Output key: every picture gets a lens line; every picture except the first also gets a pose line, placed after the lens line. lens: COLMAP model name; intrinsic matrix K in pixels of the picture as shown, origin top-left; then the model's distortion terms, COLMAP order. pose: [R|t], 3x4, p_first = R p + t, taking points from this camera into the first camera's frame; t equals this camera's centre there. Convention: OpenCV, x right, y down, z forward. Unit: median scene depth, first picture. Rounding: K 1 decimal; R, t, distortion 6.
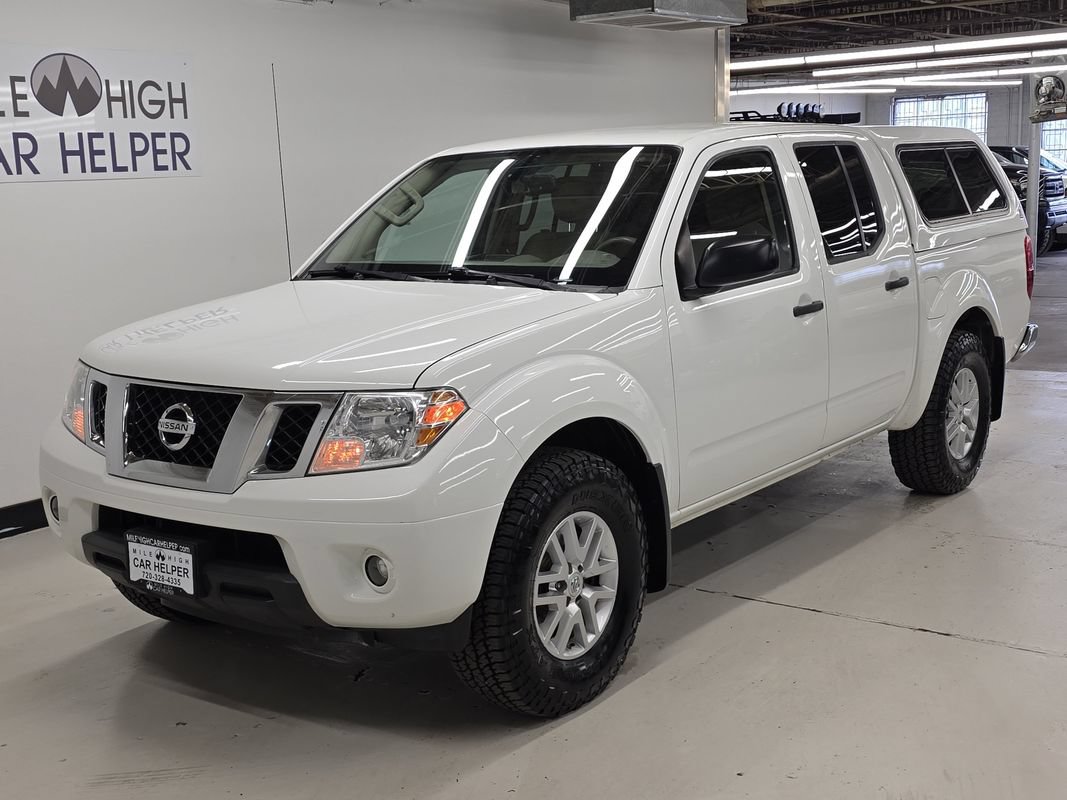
lens RADIAL K [[1406.6, 0, 510.7], [0, 1406.6, 414.6], [0, 0, 1]] dist [0.076036, 0.000000]
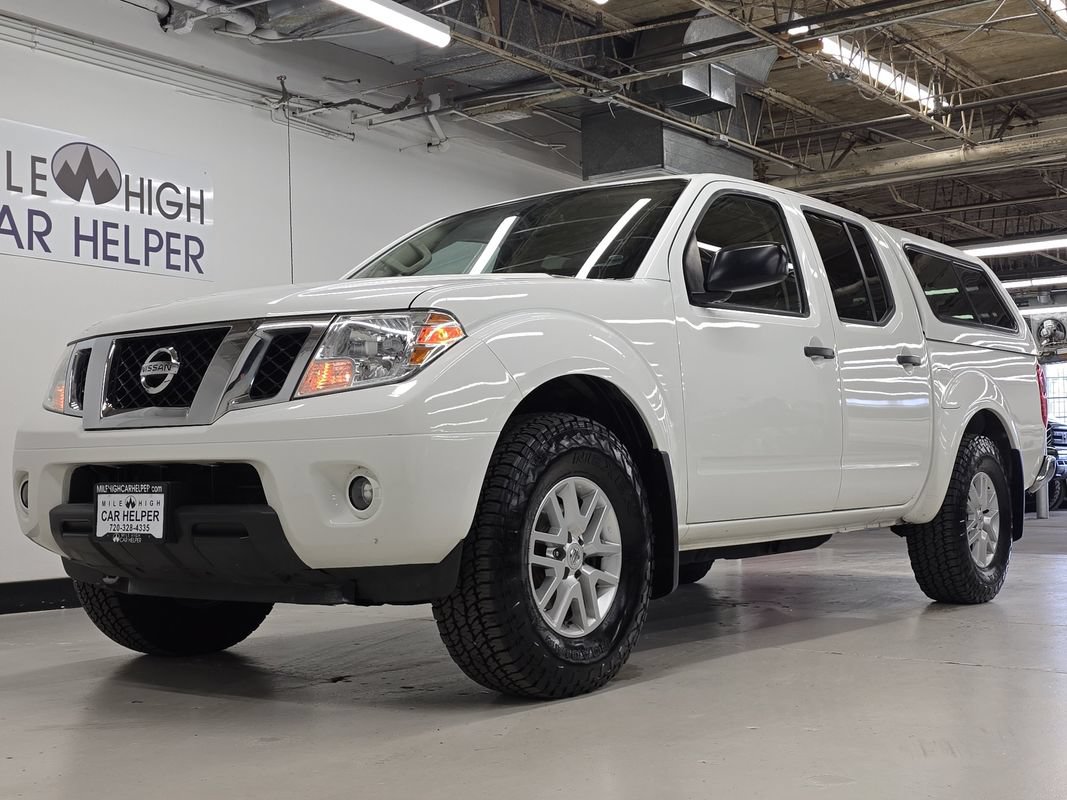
lens RADIAL K [[1406.6, 0, 528.7], [0, 1406.6, 400.4], [0, 0, 1]] dist [0.076036, 0.000000]
pose [[0.999591, 0.028575, 0.000913, 0.007596], [-0.027668, 0.974932, -0.220778, 0.147325], [-0.007199, 0.220663, 0.975324, 0.045846]]
